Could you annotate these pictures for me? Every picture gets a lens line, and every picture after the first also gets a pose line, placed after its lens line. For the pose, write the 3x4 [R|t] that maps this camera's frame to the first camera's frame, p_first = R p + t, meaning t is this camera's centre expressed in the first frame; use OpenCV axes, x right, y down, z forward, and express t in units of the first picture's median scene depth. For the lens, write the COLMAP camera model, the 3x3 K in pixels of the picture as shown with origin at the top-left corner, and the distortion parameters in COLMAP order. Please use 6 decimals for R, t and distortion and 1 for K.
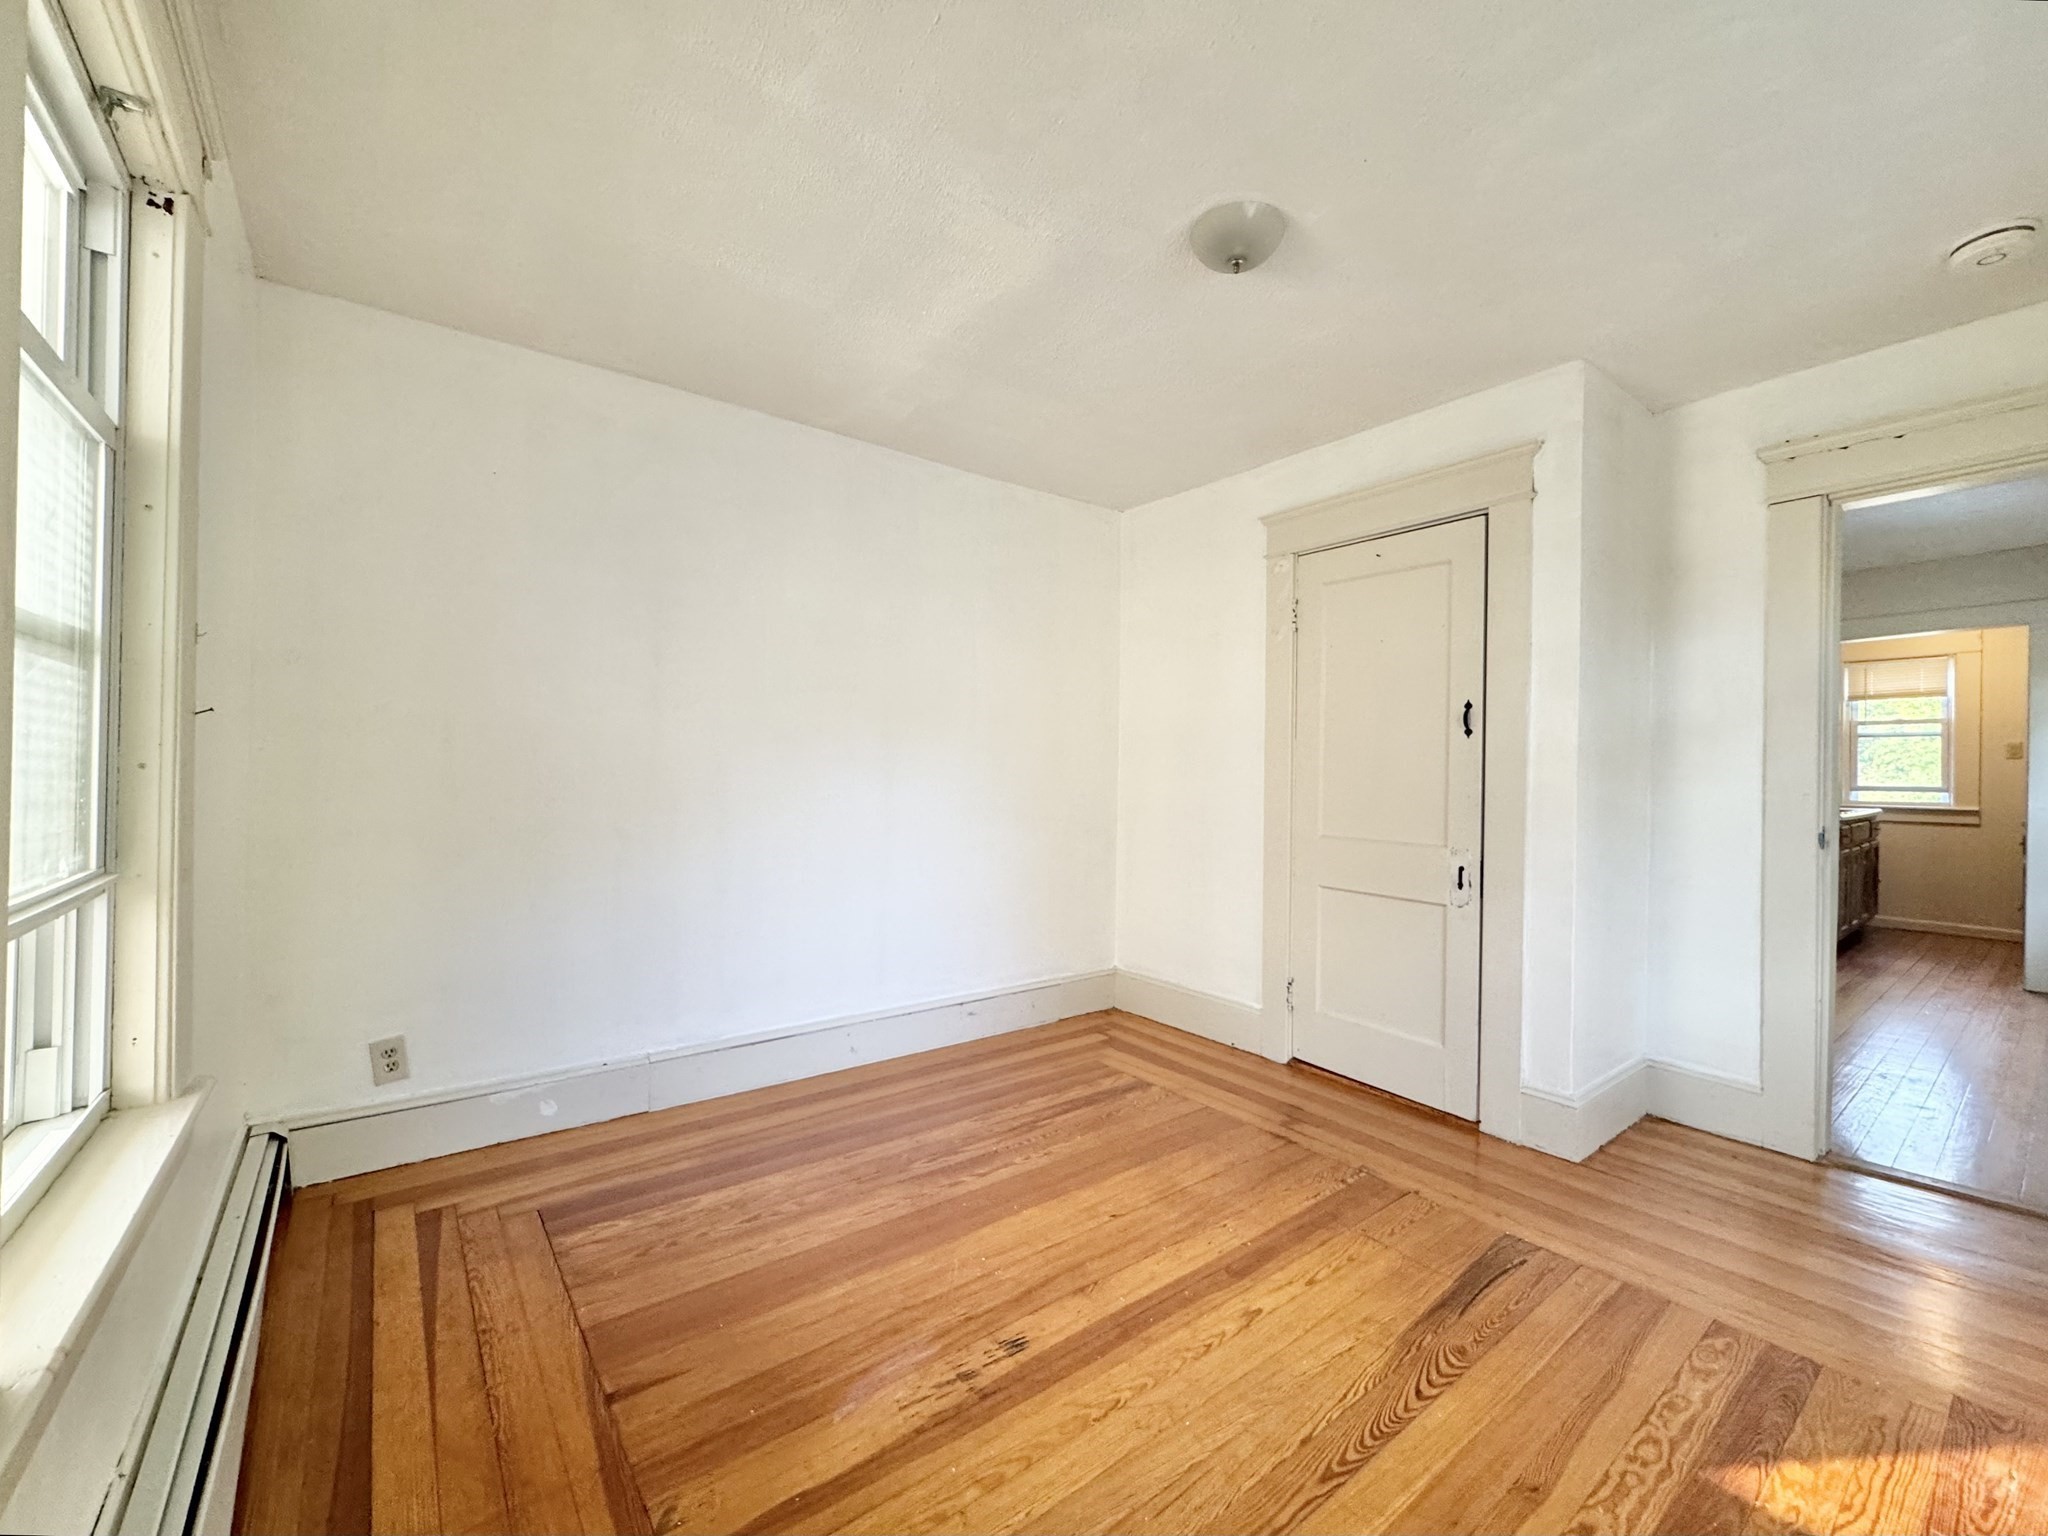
lens RADIAL K [[840.9, 0, 1032.6], [0, 840.9, 762.4], [0, 0, 1]] dist [-0.000475, 0.000020]
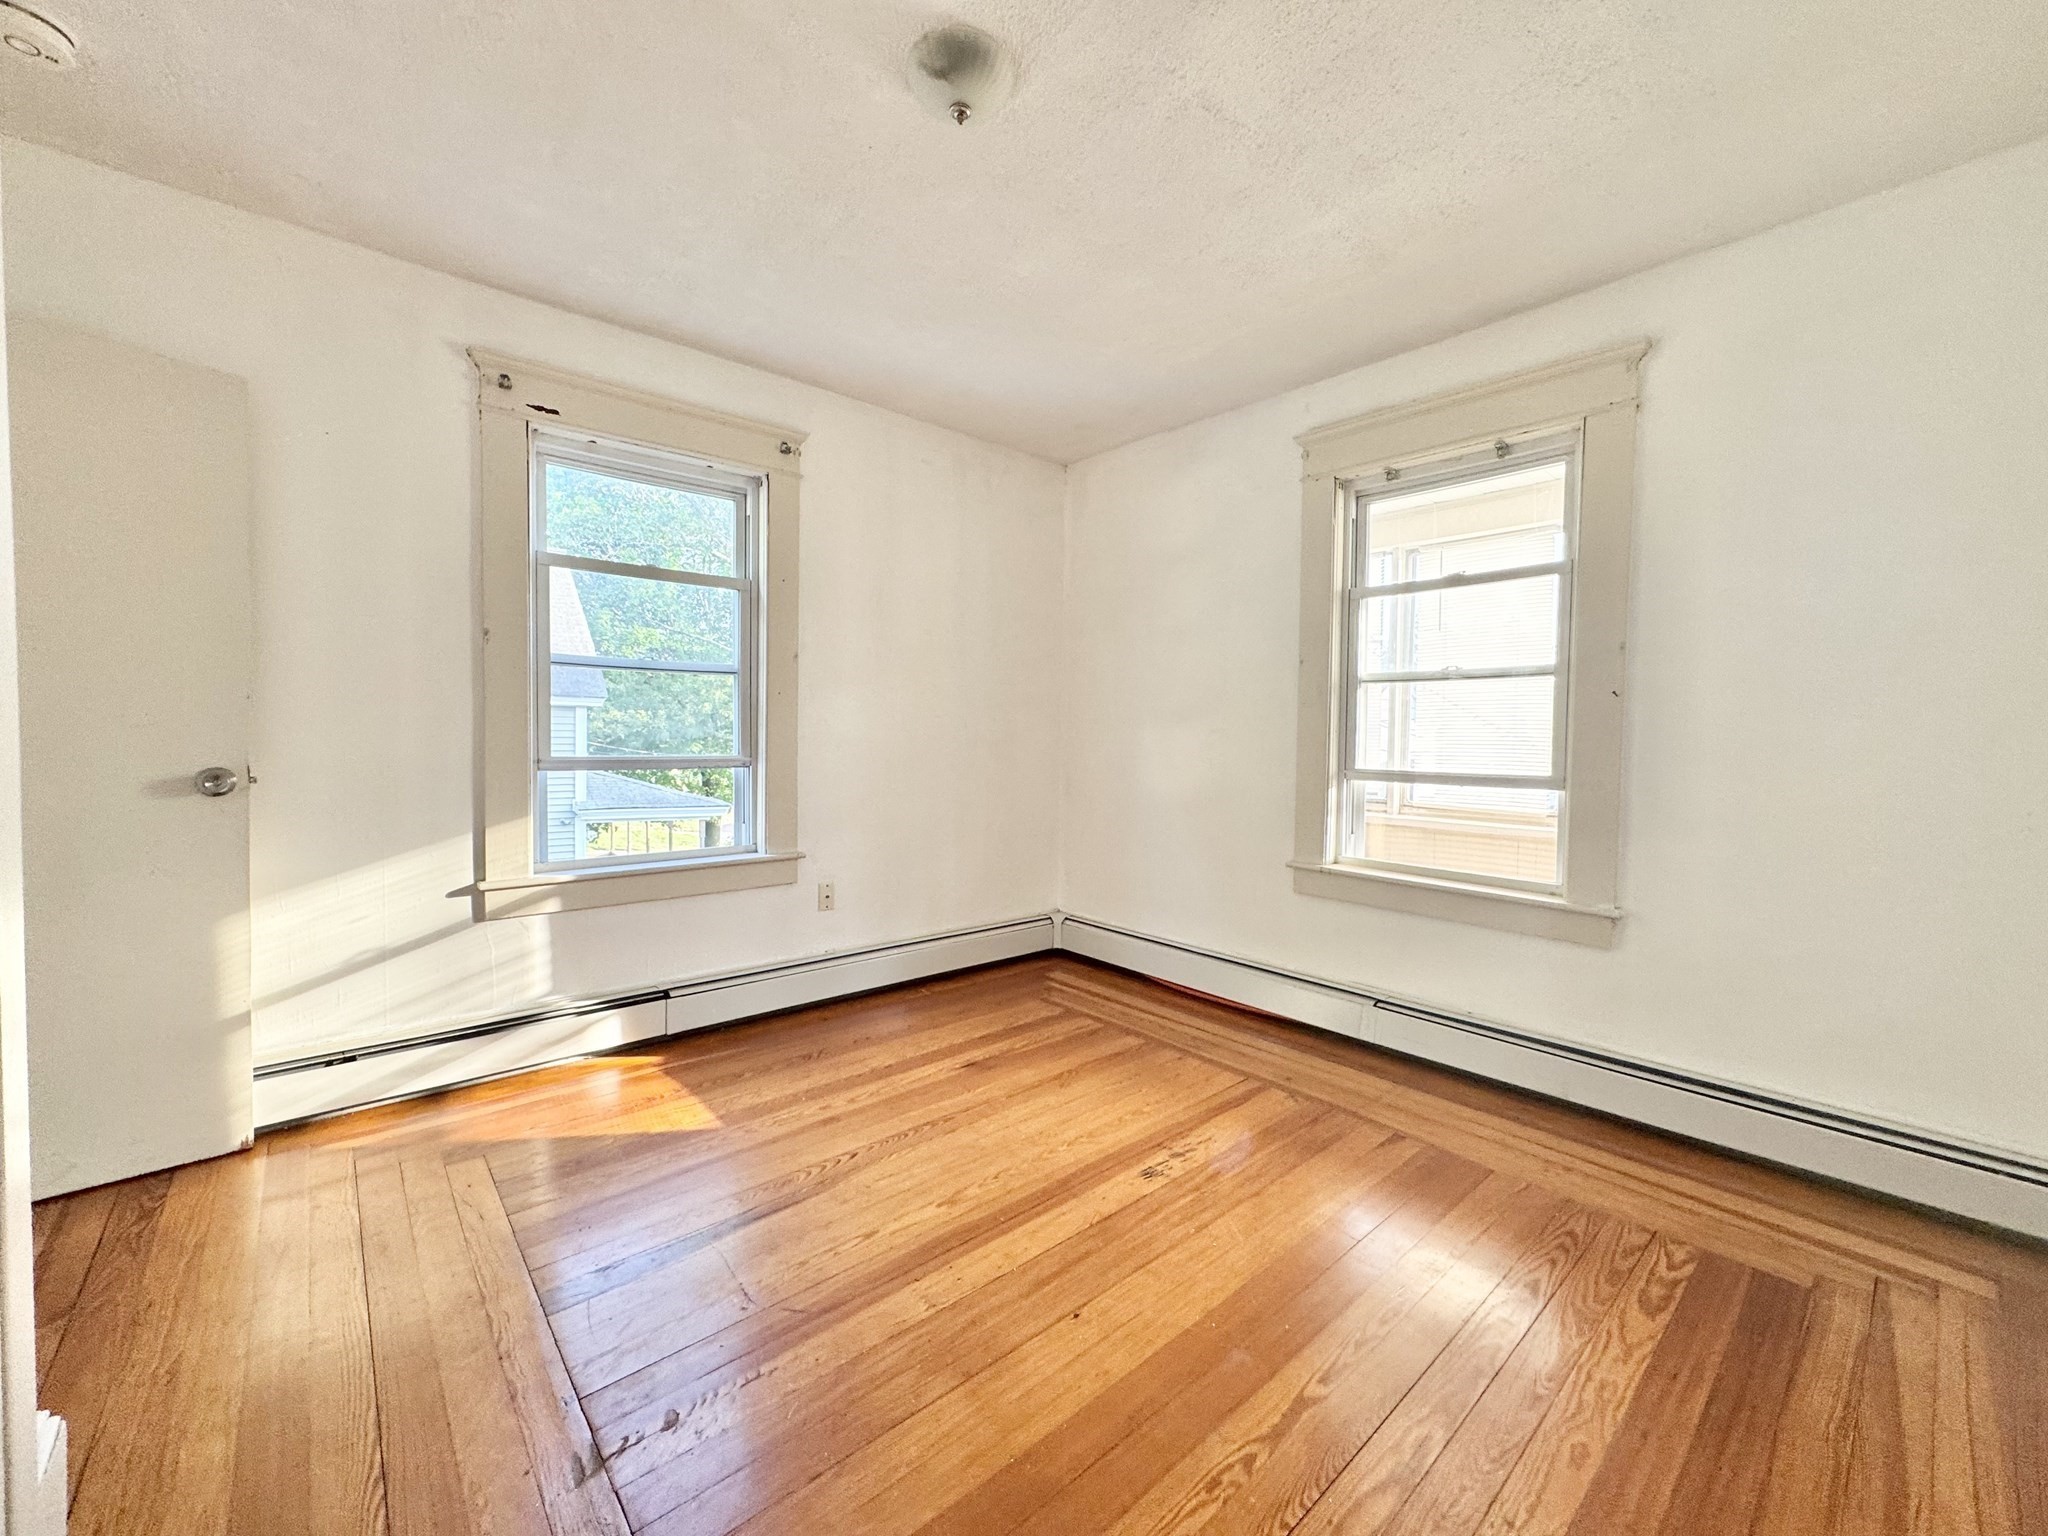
lens RADIAL K [[824.1, 0, 1026.0], [0, 824.1, 761.8], [0, 0, 1]] dist [-0.000533, 0.000153]
pose [[-0.998333, -0.022756, -0.053033, 0.182698], [-0.024089, 0.999406, 0.024625, 0.040751], [0.052441, 0.025861, -0.998289, 1.653407]]
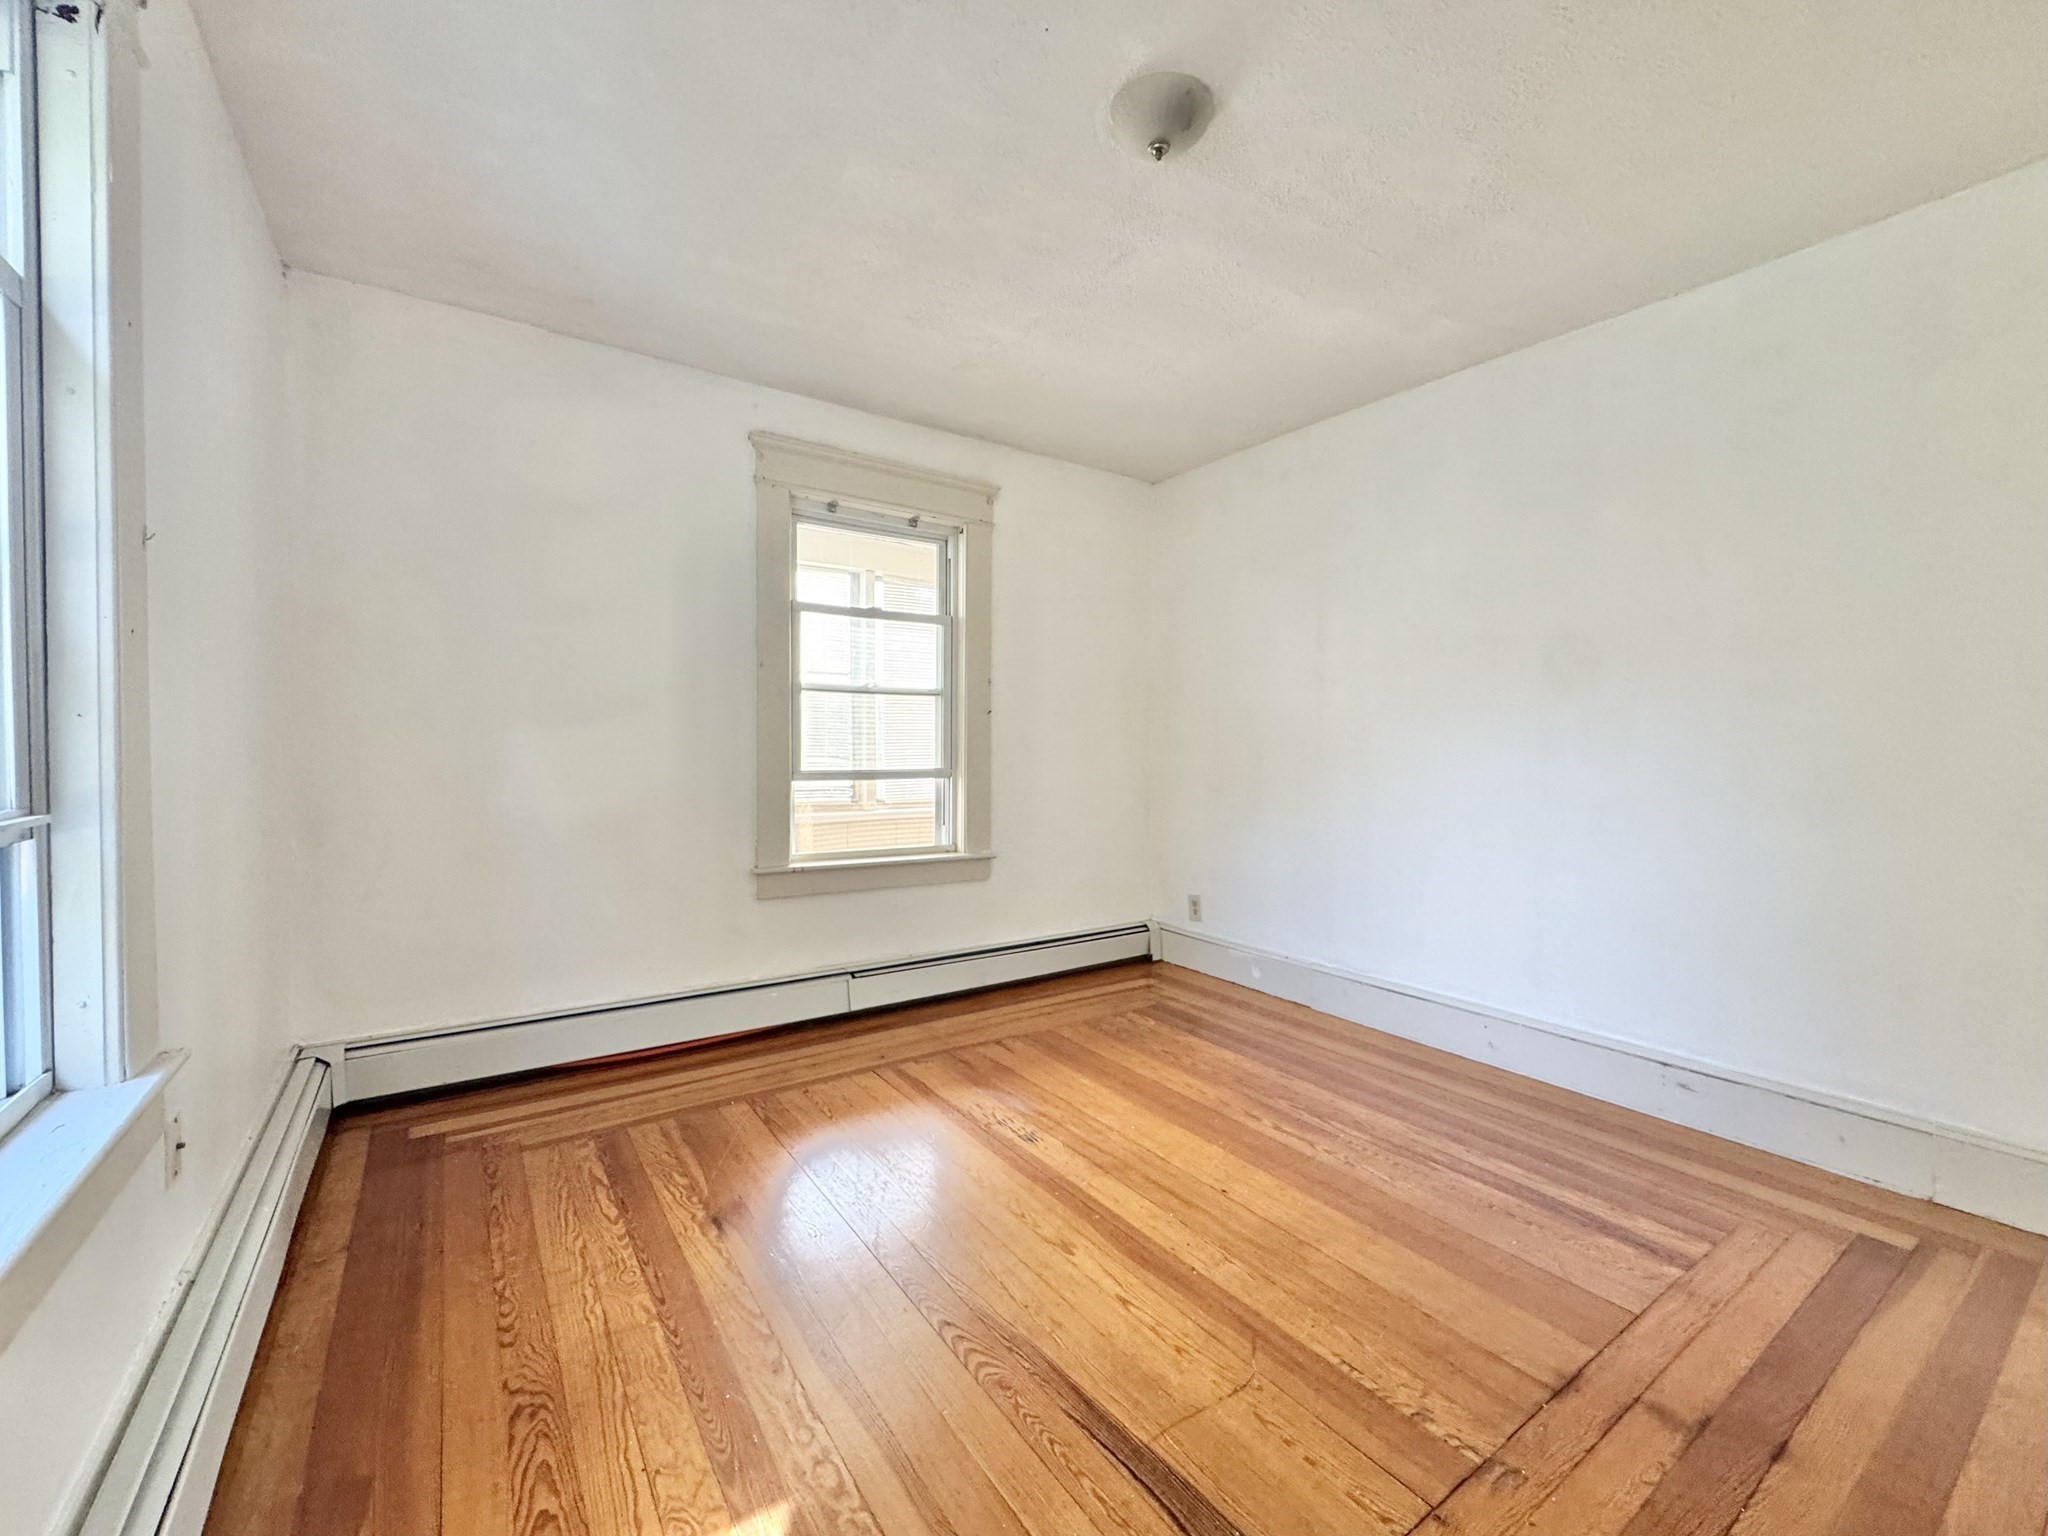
lens RADIAL K [[840.9, 0, 1032.6], [0, 840.9, 762.4], [0, 0, 1]] dist [-0.000475, 0.000020]
pose [[-0.054194, 0.009038, -0.998490, 1.022691], [0.000205, 0.999959, 0.009040, 0.045018], [0.998530, 0.000285, -0.054193, 0.811292]]
